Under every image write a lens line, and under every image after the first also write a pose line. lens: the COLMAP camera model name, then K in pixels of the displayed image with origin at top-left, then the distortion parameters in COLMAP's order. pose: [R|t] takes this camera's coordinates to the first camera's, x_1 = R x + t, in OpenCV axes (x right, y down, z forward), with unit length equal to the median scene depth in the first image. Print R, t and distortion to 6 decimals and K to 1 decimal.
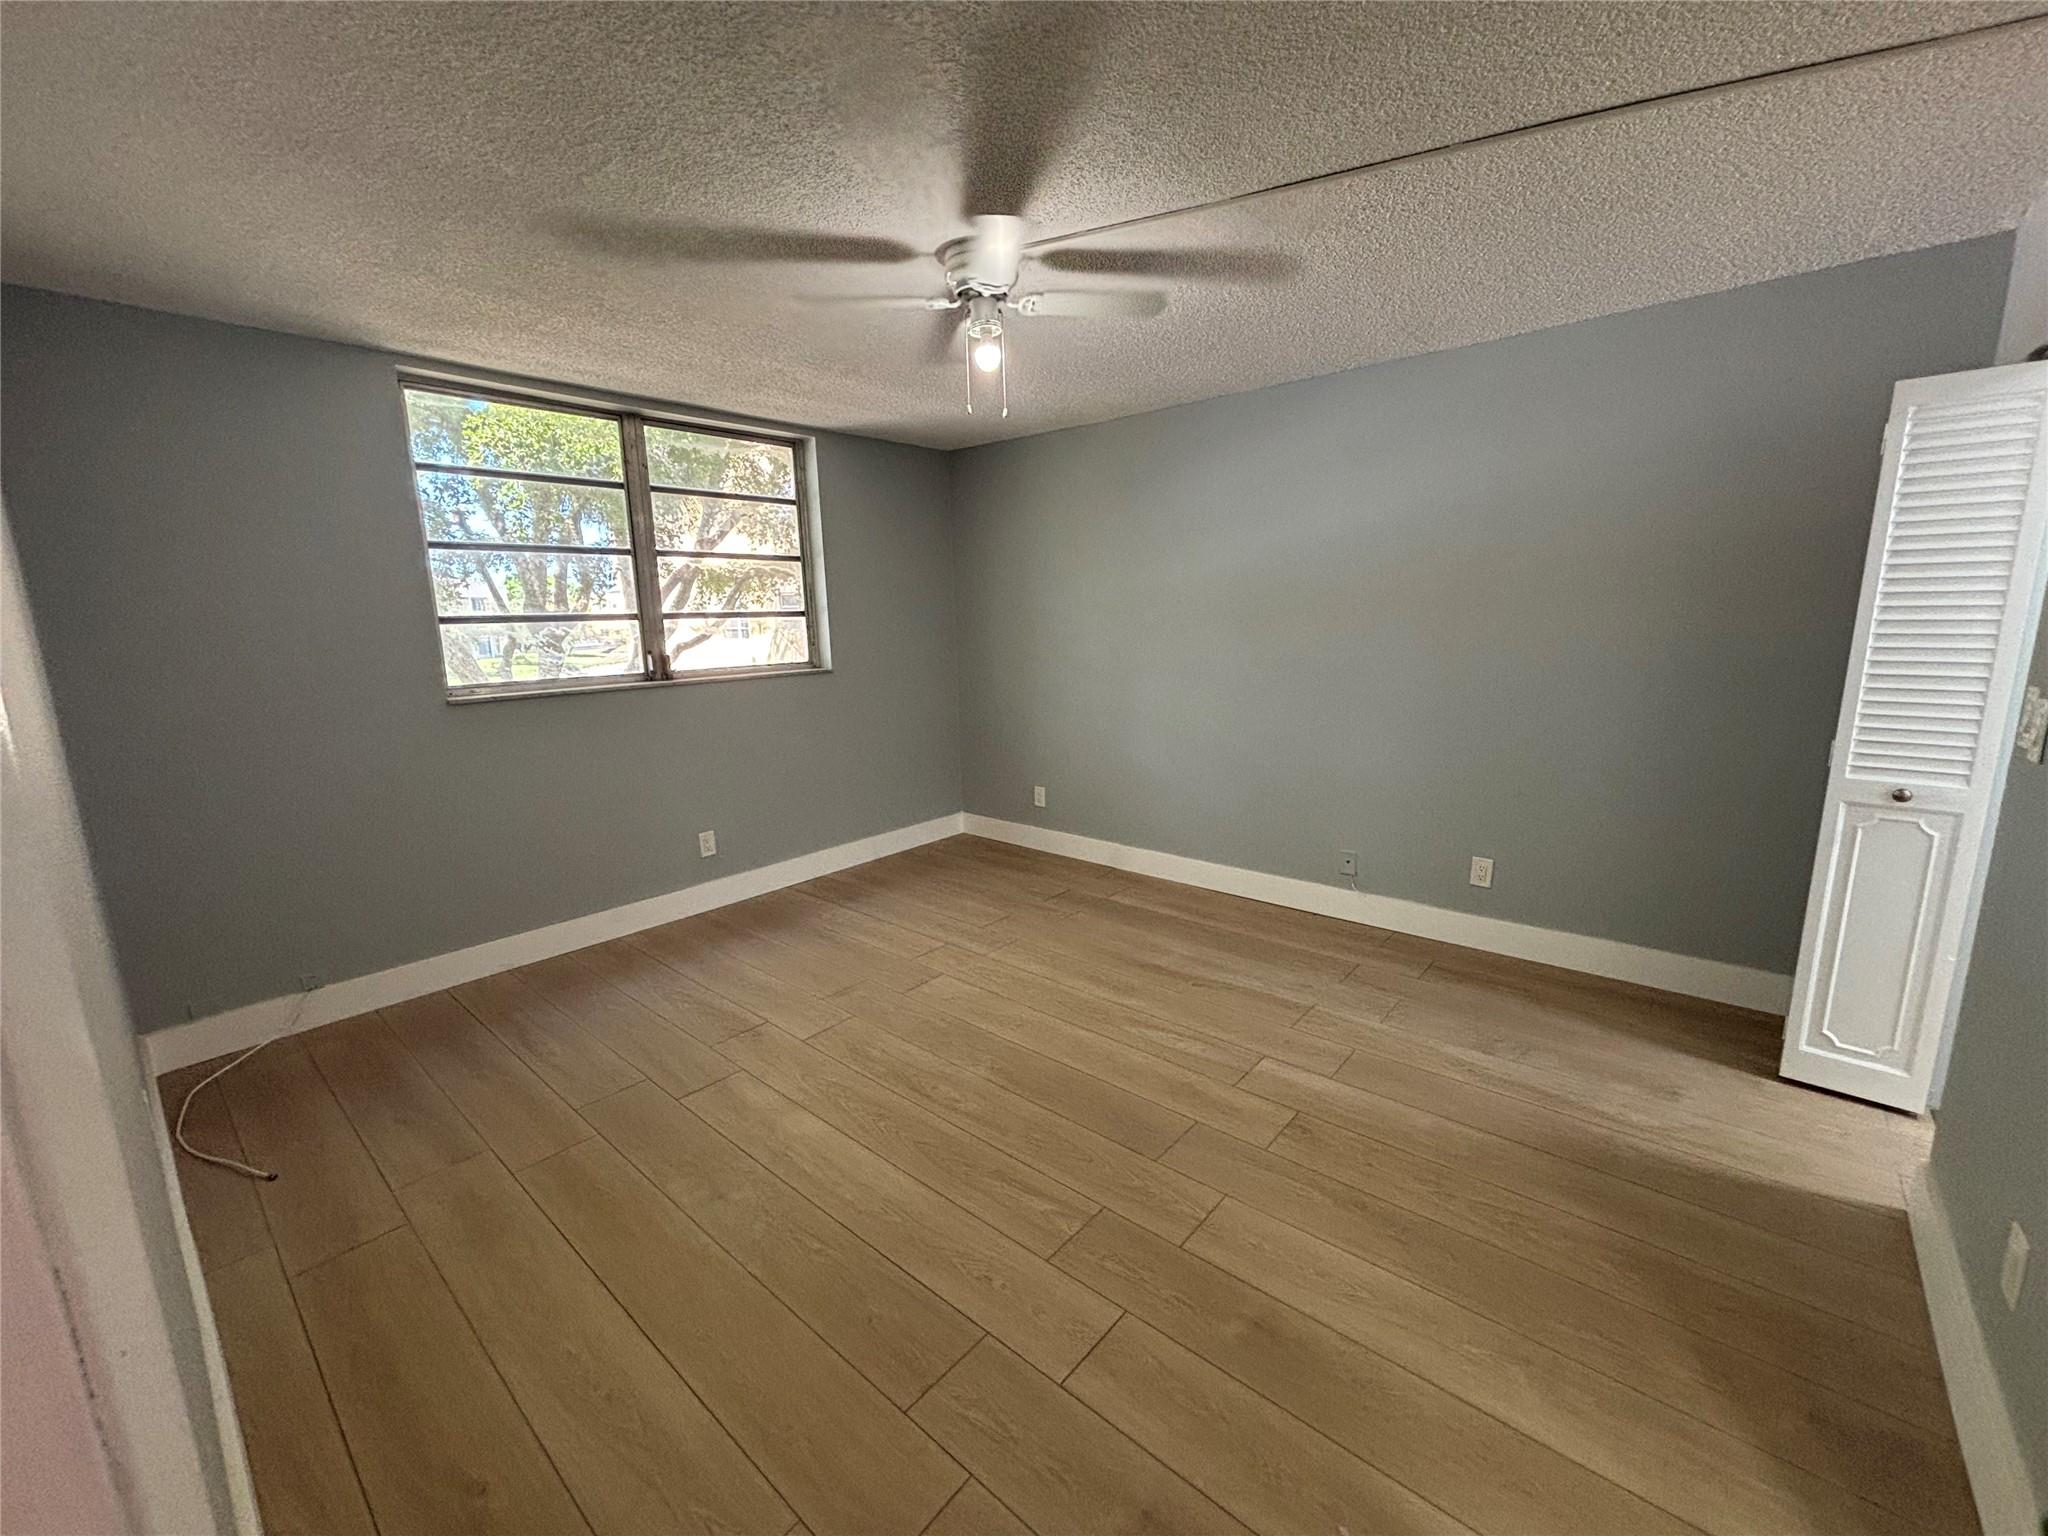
lens RADIAL K [[824.7, 0, 1023.8], [0, 824.7, 768.1], [0, 0, 1]] dist [0.000432, -0.000330]
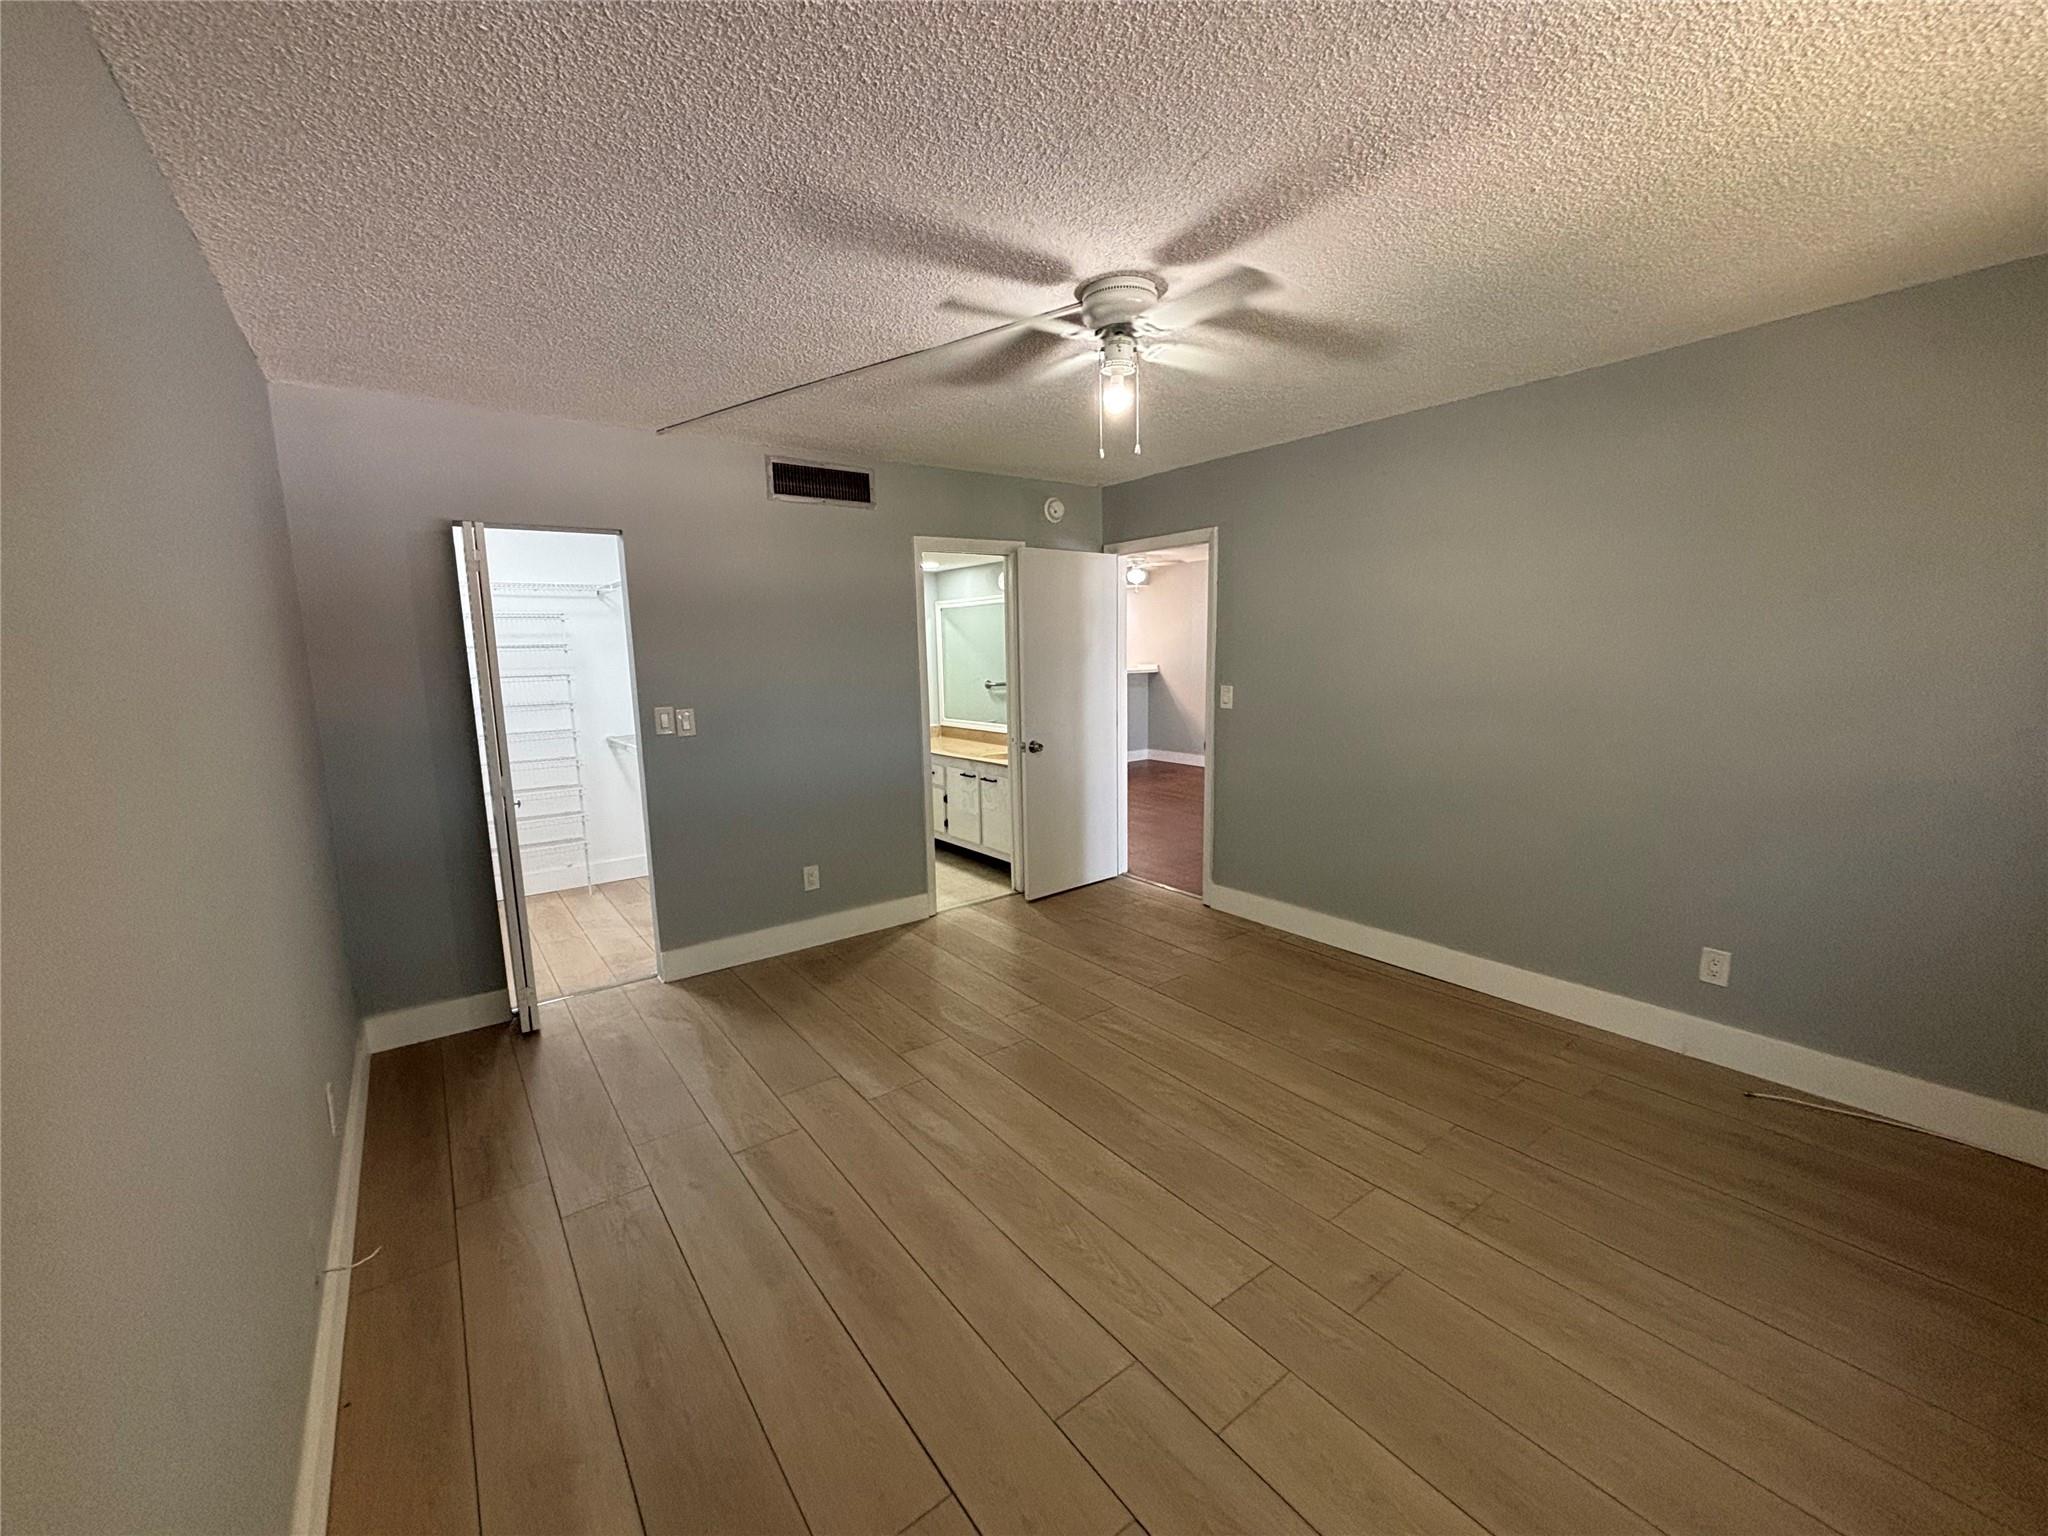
lens RADIAL K [[824.7, 0, 1020.8], [0, 824.7, 764.7], [0, 0, 1]] dist [0.000432, -0.000330]
pose [[-0.974365, 0.011750, 0.224668, -0.132249], [0.084817, 0.944131, 0.318468, -0.369591], [-0.208374, 0.329360, -0.920925, 1.849366]]
